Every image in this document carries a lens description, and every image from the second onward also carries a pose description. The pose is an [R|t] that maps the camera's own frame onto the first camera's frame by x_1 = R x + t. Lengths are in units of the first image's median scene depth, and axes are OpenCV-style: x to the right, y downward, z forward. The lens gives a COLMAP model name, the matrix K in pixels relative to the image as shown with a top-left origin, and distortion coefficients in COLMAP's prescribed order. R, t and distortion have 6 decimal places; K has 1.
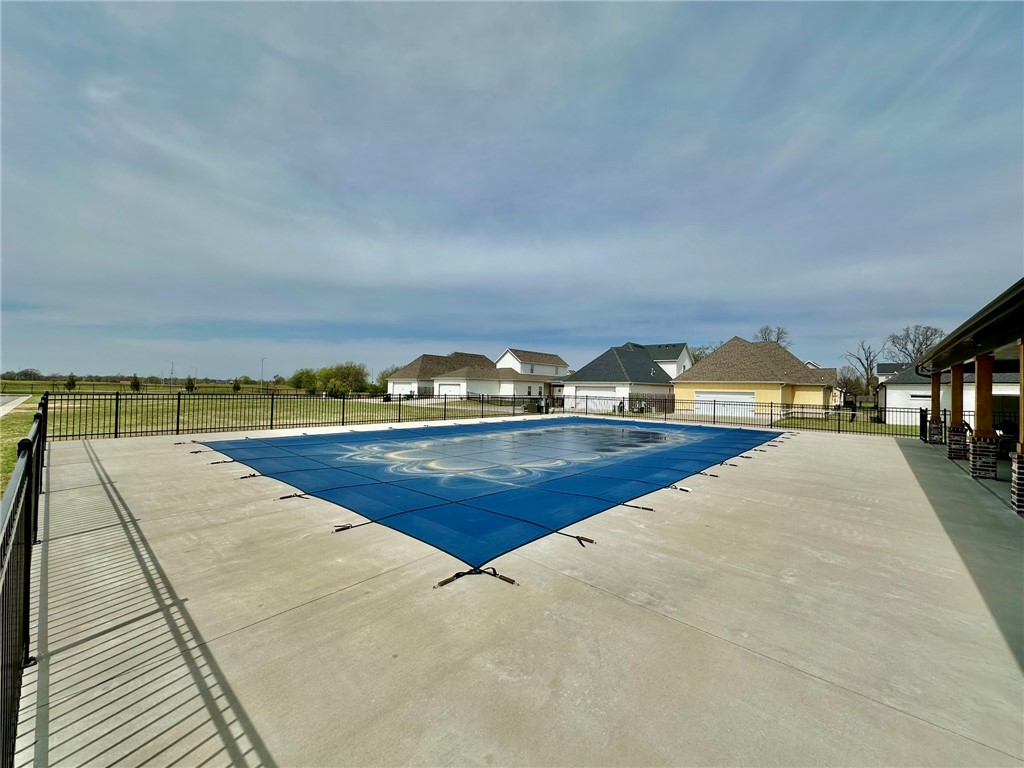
lens RADIAL K [[405.1, 0, 516.4], [0, 405.1, 404.1], [0, 0, 1]] dist [-0.004594, 0.000049]
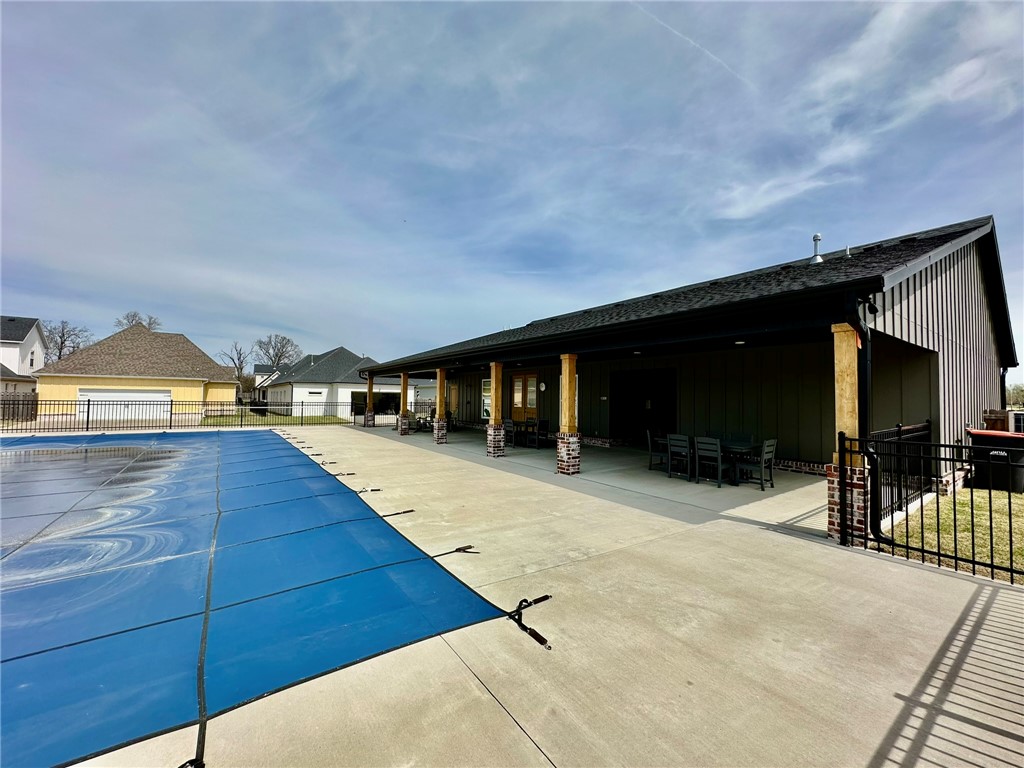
lens RADIAL K [[405.1, 0, 512.4], [0, 405.1, 380.7], [0, 0, 1]] dist [-0.004594, 0.000049]
pose [[0.237409, 0.021373, 0.971175, -0.528460], [0.027318, 0.999216, -0.028668, -0.022359], [-0.971026, 0.033337, 0.236639, 0.463897]]
